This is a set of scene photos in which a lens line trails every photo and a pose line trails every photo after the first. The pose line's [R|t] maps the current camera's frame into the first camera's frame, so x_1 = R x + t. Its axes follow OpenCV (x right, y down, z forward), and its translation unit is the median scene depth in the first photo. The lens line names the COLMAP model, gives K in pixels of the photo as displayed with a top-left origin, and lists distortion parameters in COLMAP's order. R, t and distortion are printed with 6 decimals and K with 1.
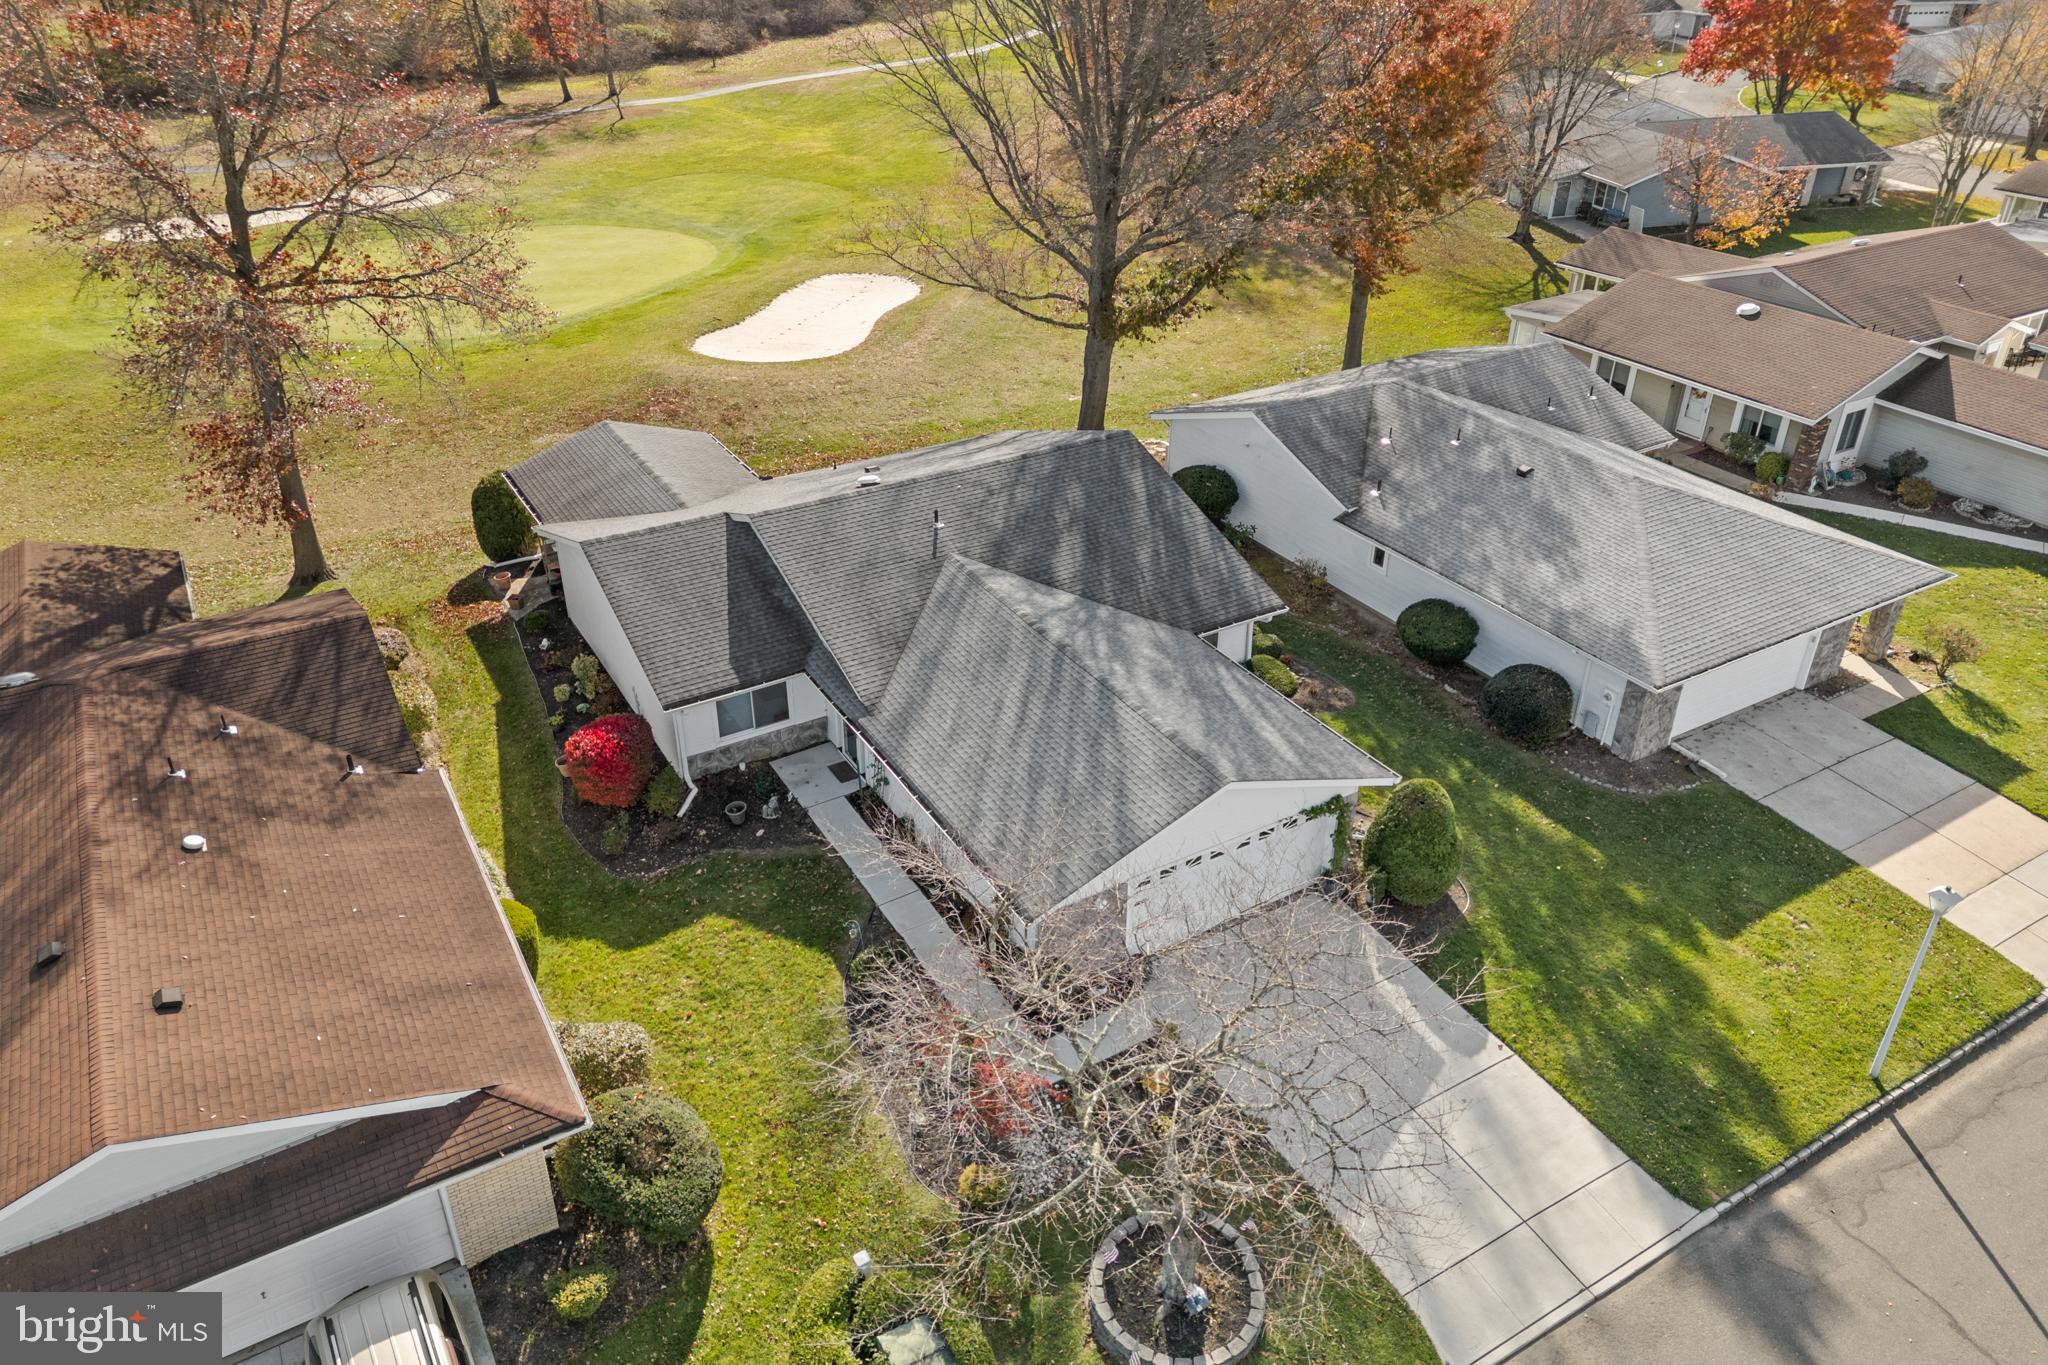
lens RADIAL K [[1420.2, 0, 980.2], [0, 1420.2, 624.7], [0, 0, 1]] dist [0.060942, -0.036972]
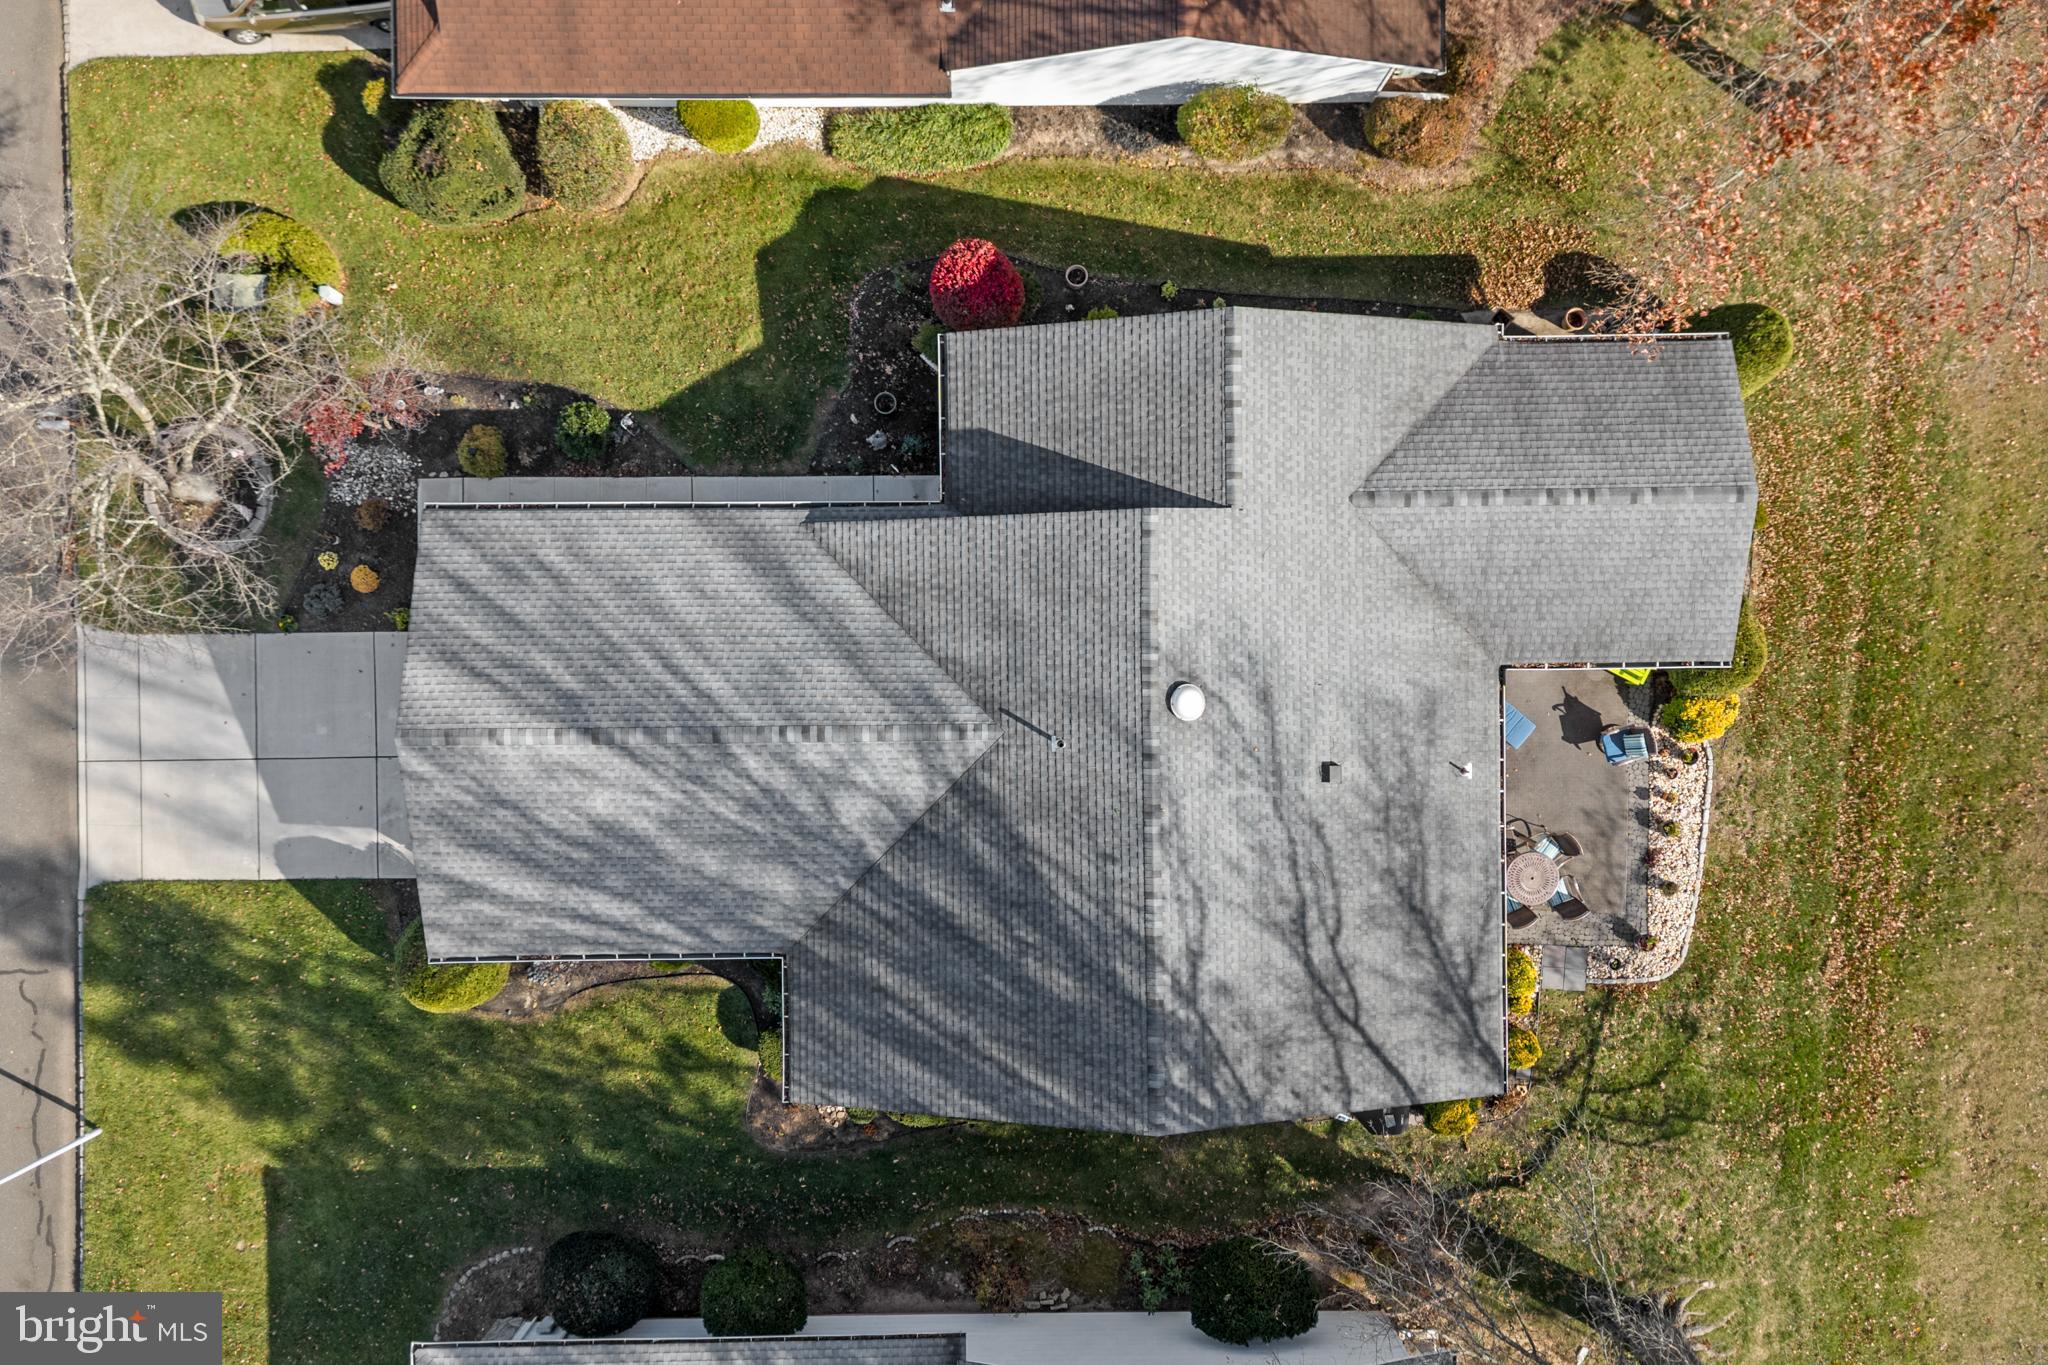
lens RADIAL K [[1420.2, 0, 1026.2], [0, 1420.2, 665.4], [0, 0, 1]] dist [0.060942, -0.036972]
pose [[-0.497227, 0.867602, -0.005724, -0.063666], [-0.431924, -0.241805, 0.868891, -0.742837], [0.752468, 0.434508, 0.494970, 0.641959]]
